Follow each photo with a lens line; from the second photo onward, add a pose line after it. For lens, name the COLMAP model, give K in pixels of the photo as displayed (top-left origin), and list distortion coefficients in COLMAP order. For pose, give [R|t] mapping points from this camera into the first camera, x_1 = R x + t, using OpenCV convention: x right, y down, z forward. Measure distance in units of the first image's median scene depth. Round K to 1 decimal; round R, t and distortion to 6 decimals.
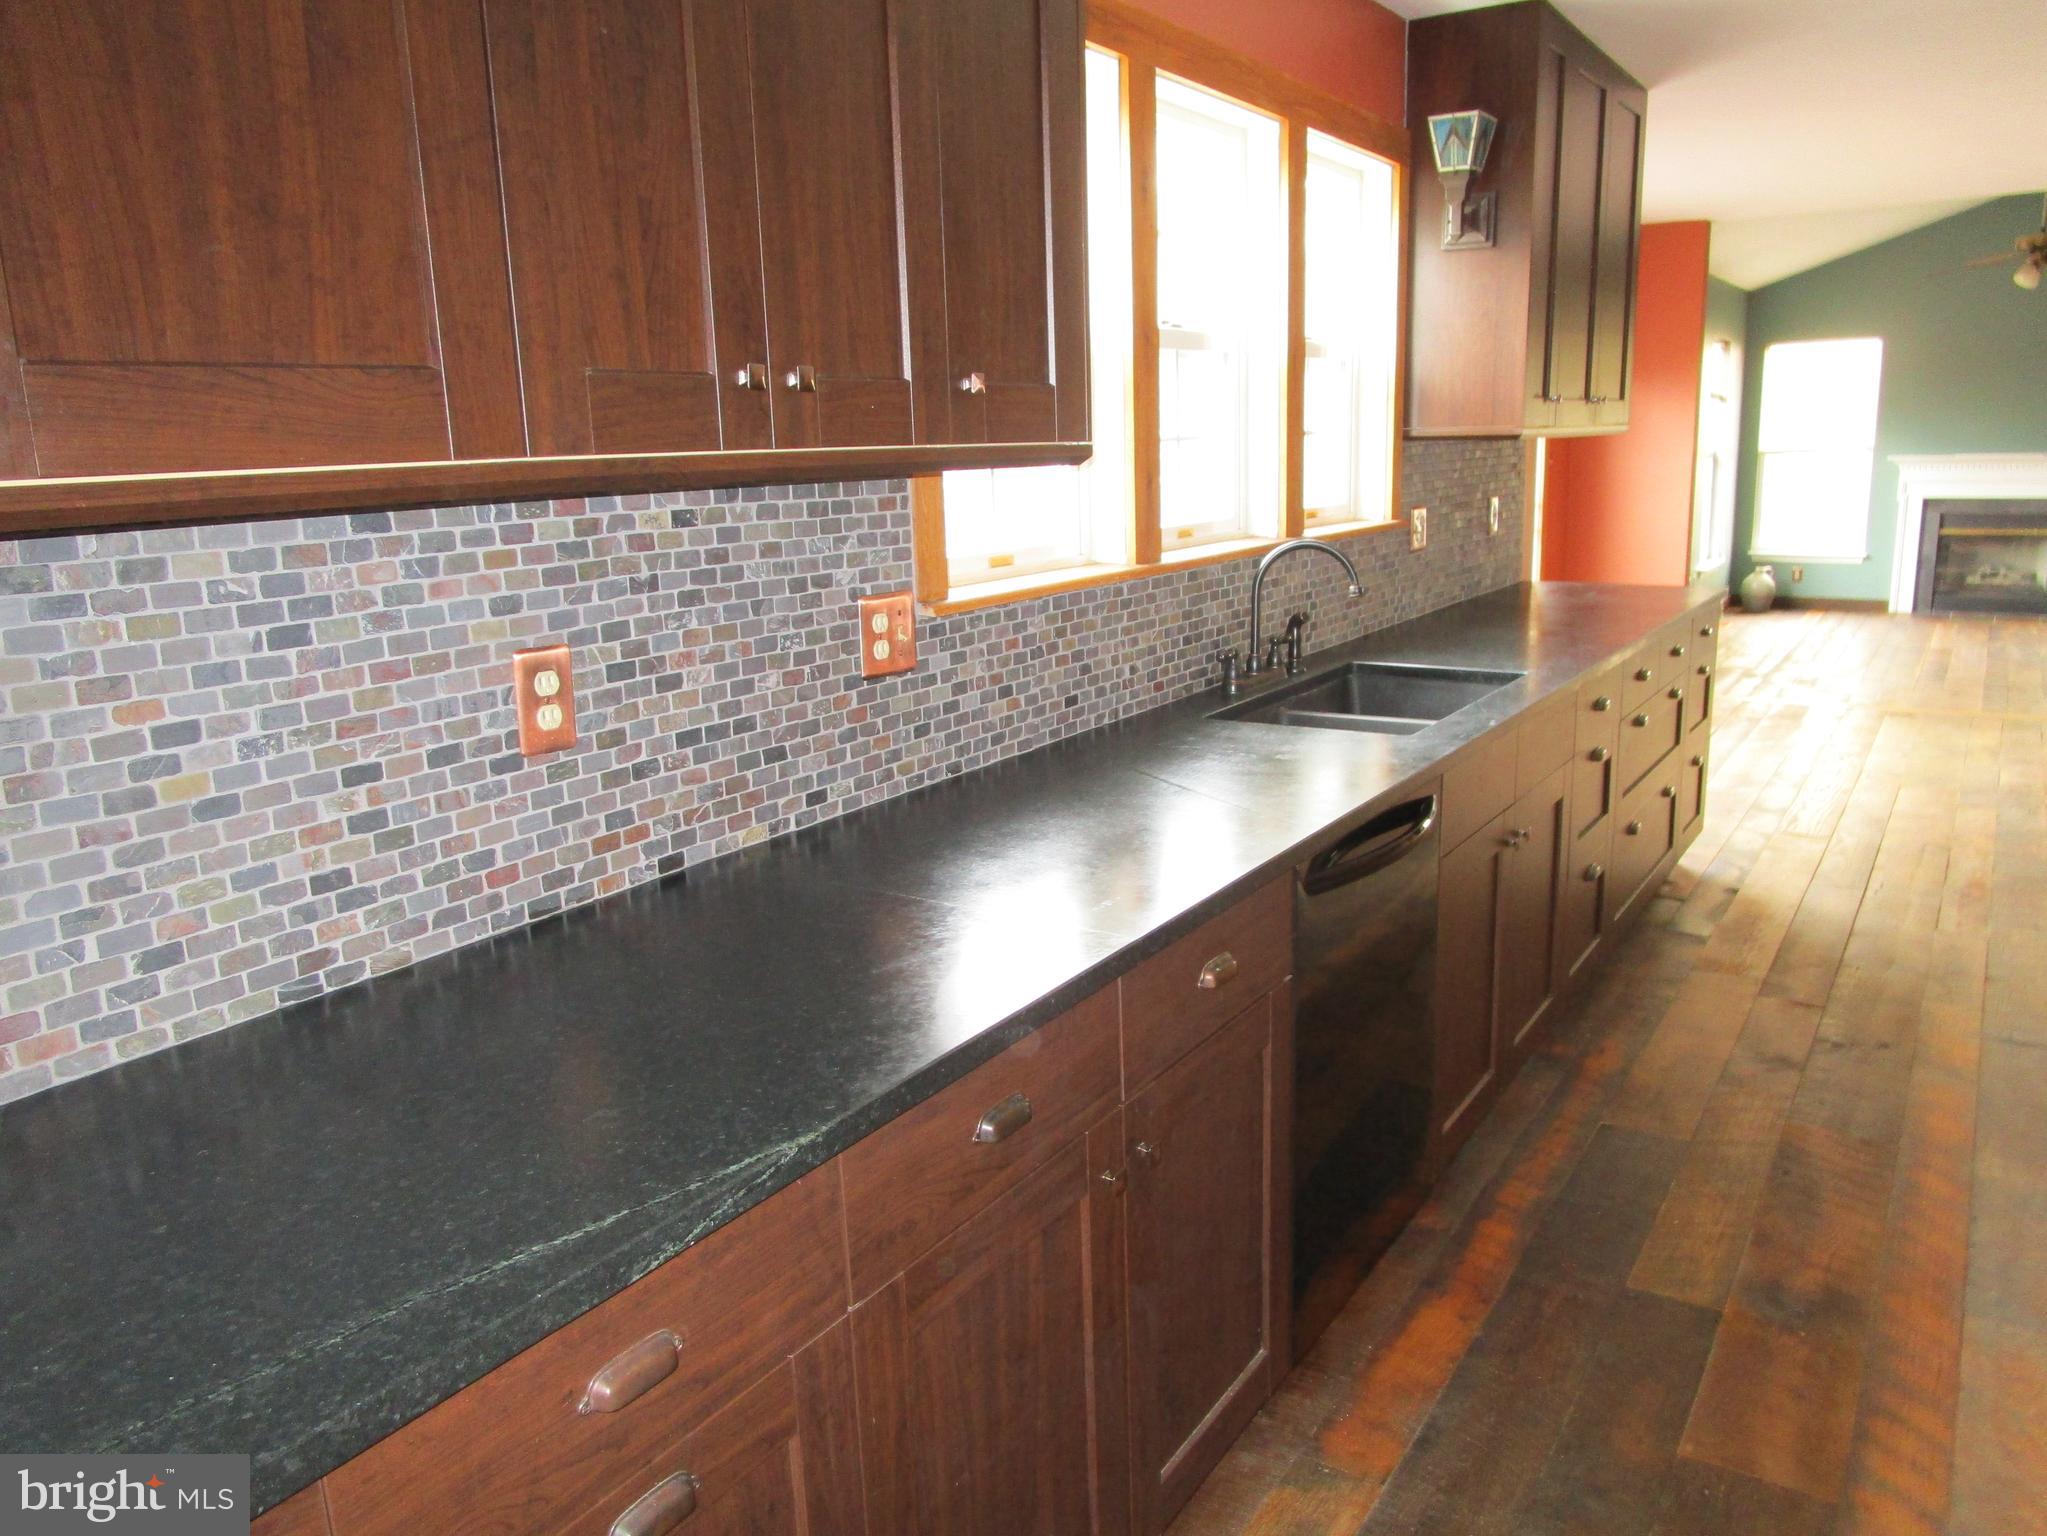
lens RADIAL K [[1437.2, 0, 1023.5], [0, 1437.2, 768.0], [0, 0, 1]] dist [-0.030125, 0.004017]
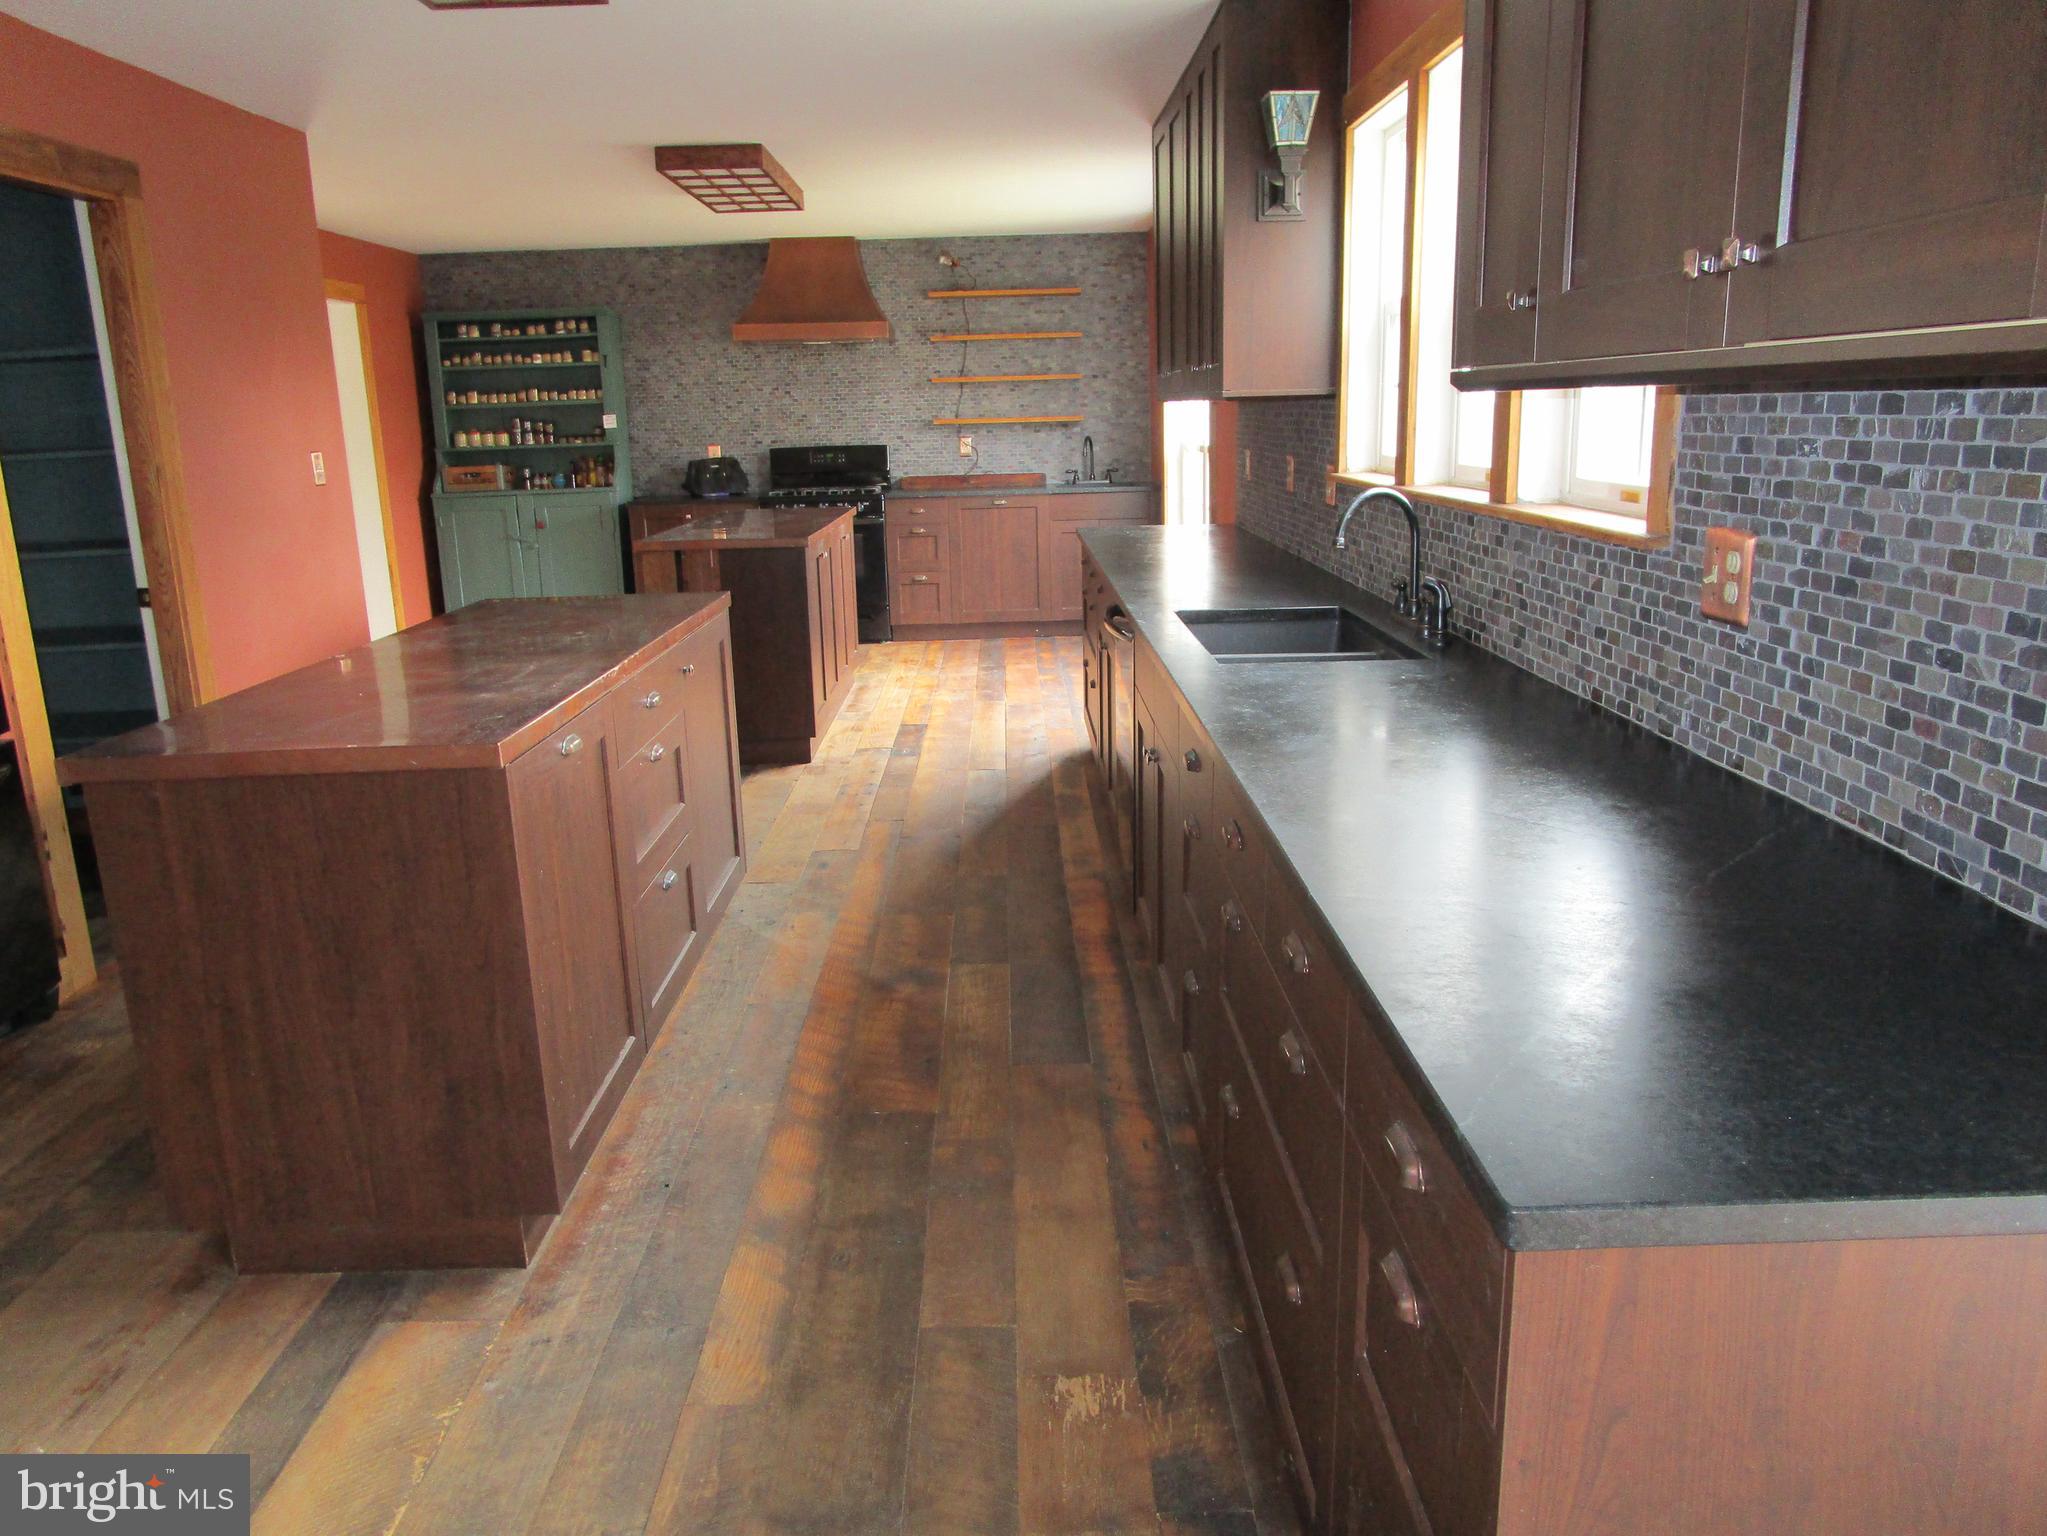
lens RADIAL K [[1437.2, 0, 1023.5], [0, 1437.2, 768.0], [0, 0, 1]] dist [-0.030125, 0.004017]
pose [[-0.816374, 0.189759, -0.545458, 1.076914], [-0.077532, 0.899917, 0.429112, -0.430148], [0.572295, 0.392607, -0.719957, 1.812266]]
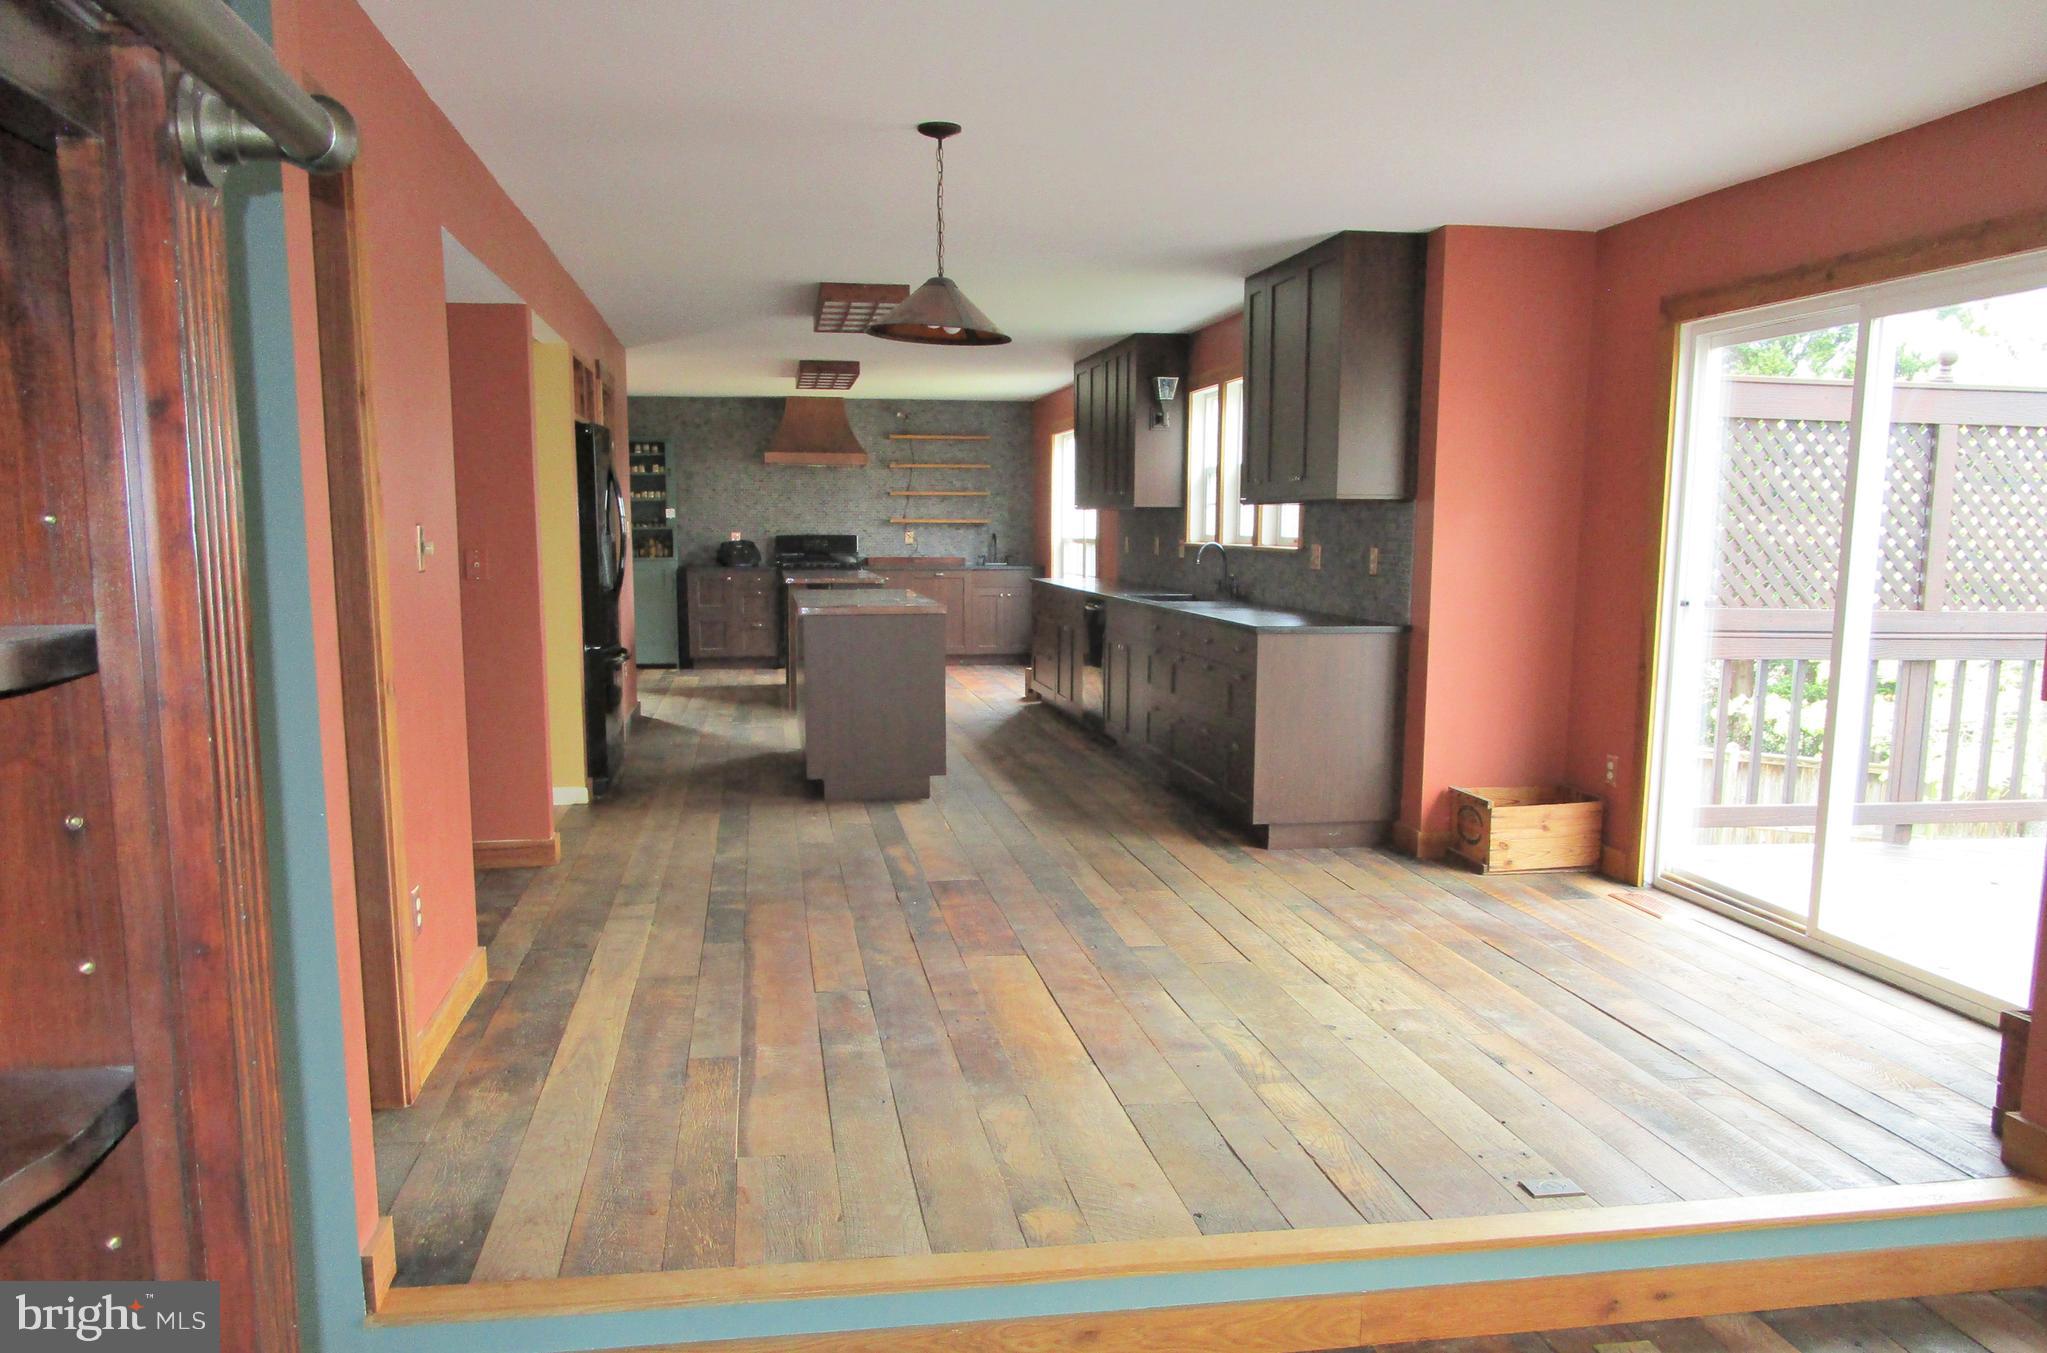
lens RADIAL K [[1276.0, 0, 1023.5], [0, 1276.0, 676.5], [0, 0, 1]] dist [0.001532, 0.000070]
pose [[-0.740020, 0.109580, -0.663598, 1.973132], [-0.129929, 0.944763, 0.300901, -0.591625], [0.659916, 0.308893, -0.684906, 2.494645]]
